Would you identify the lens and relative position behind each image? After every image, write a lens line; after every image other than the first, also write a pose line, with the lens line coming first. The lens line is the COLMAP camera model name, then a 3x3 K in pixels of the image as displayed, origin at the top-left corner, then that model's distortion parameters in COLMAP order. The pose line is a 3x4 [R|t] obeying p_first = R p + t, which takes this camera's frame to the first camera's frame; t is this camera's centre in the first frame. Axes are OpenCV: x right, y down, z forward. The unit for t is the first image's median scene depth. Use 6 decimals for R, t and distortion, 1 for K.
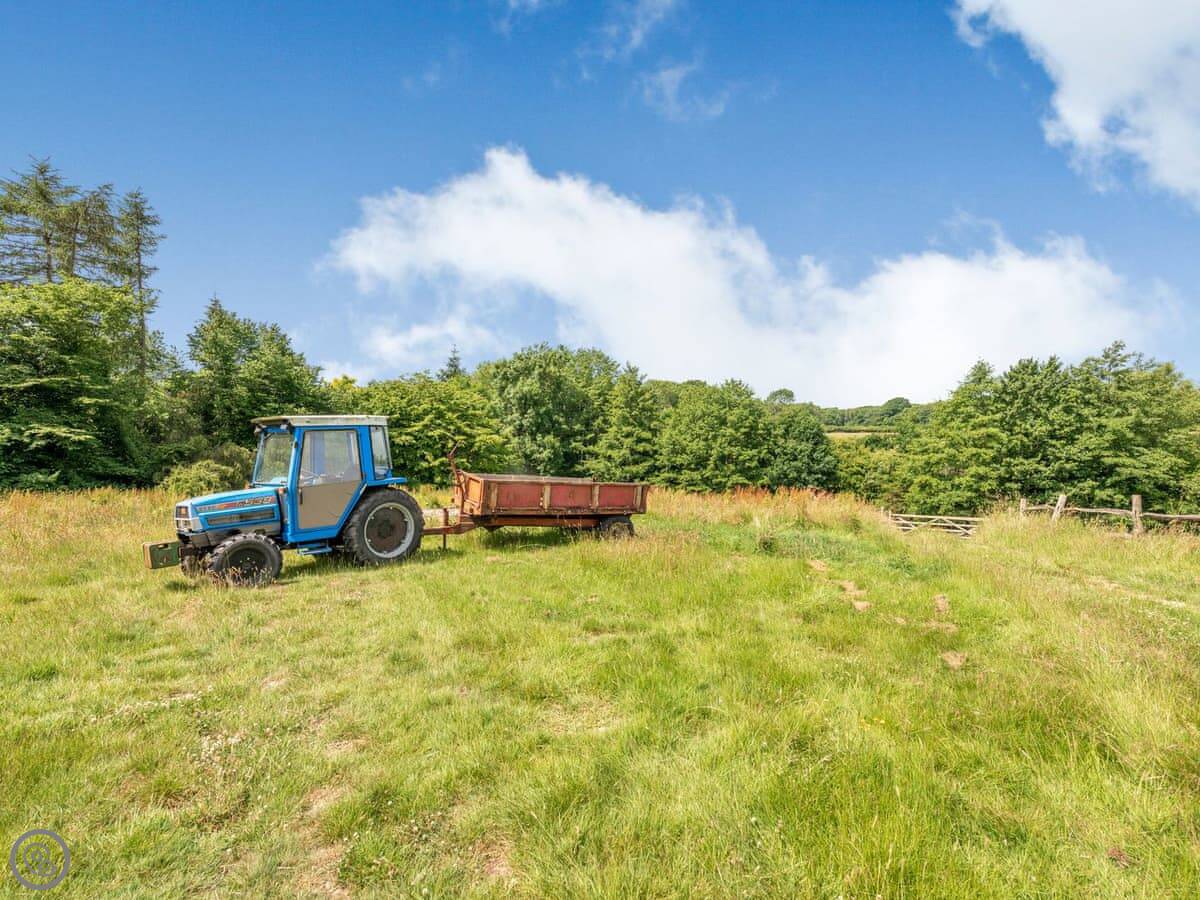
lens RADIAL K [[564.5, 0, 595.7], [0, 564.5, 443.8], [0, 0, 1]] dist [0.009193, -0.000621]
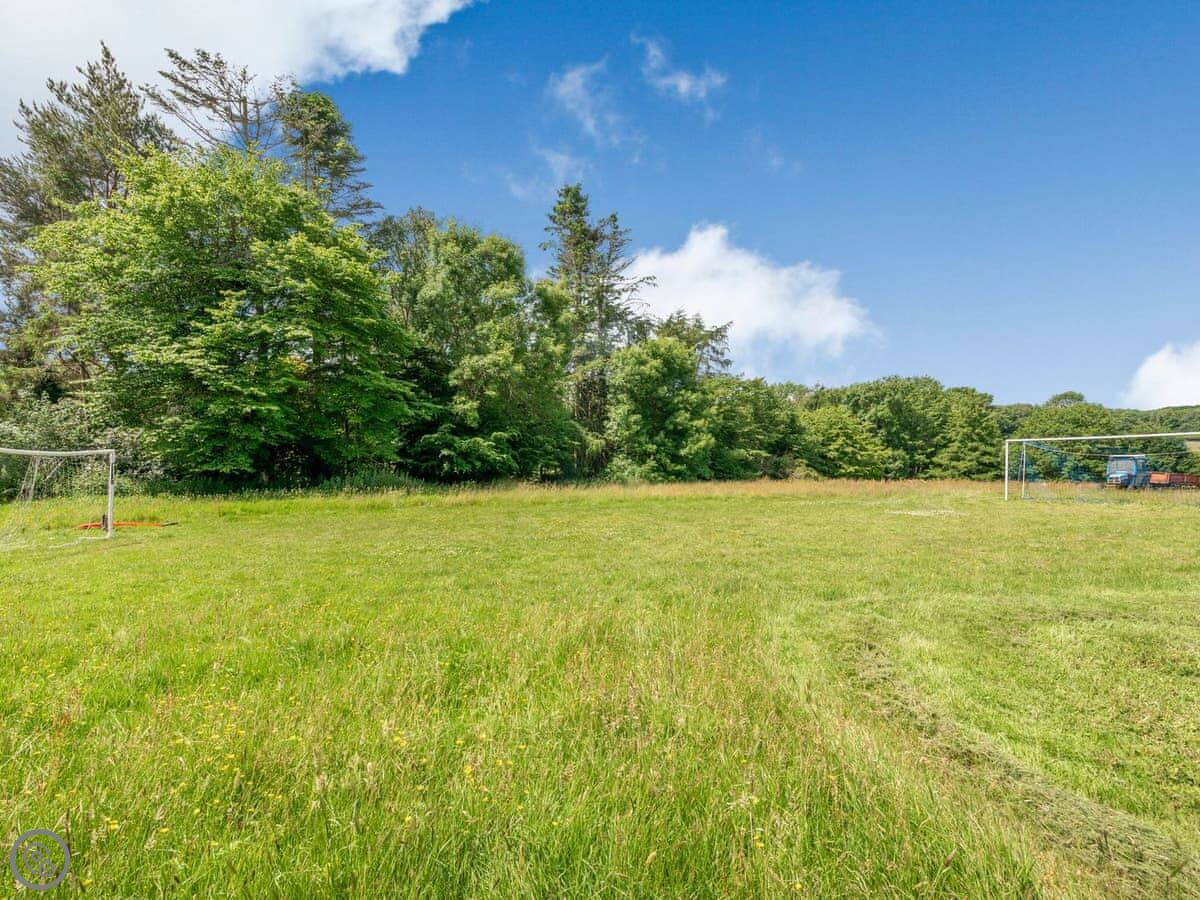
lens RADIAL K [[564.5, 0, 605.2], [0, 564.5, 456.7], [0, 0, 1]] dist [0.009193, -0.000621]
pose [[0.944739, 0.002648, -0.327812, -0.287867], [0.000261, 0.999961, 0.008830, -0.010511], [0.327822, -0.008427, 0.944702, -0.411302]]
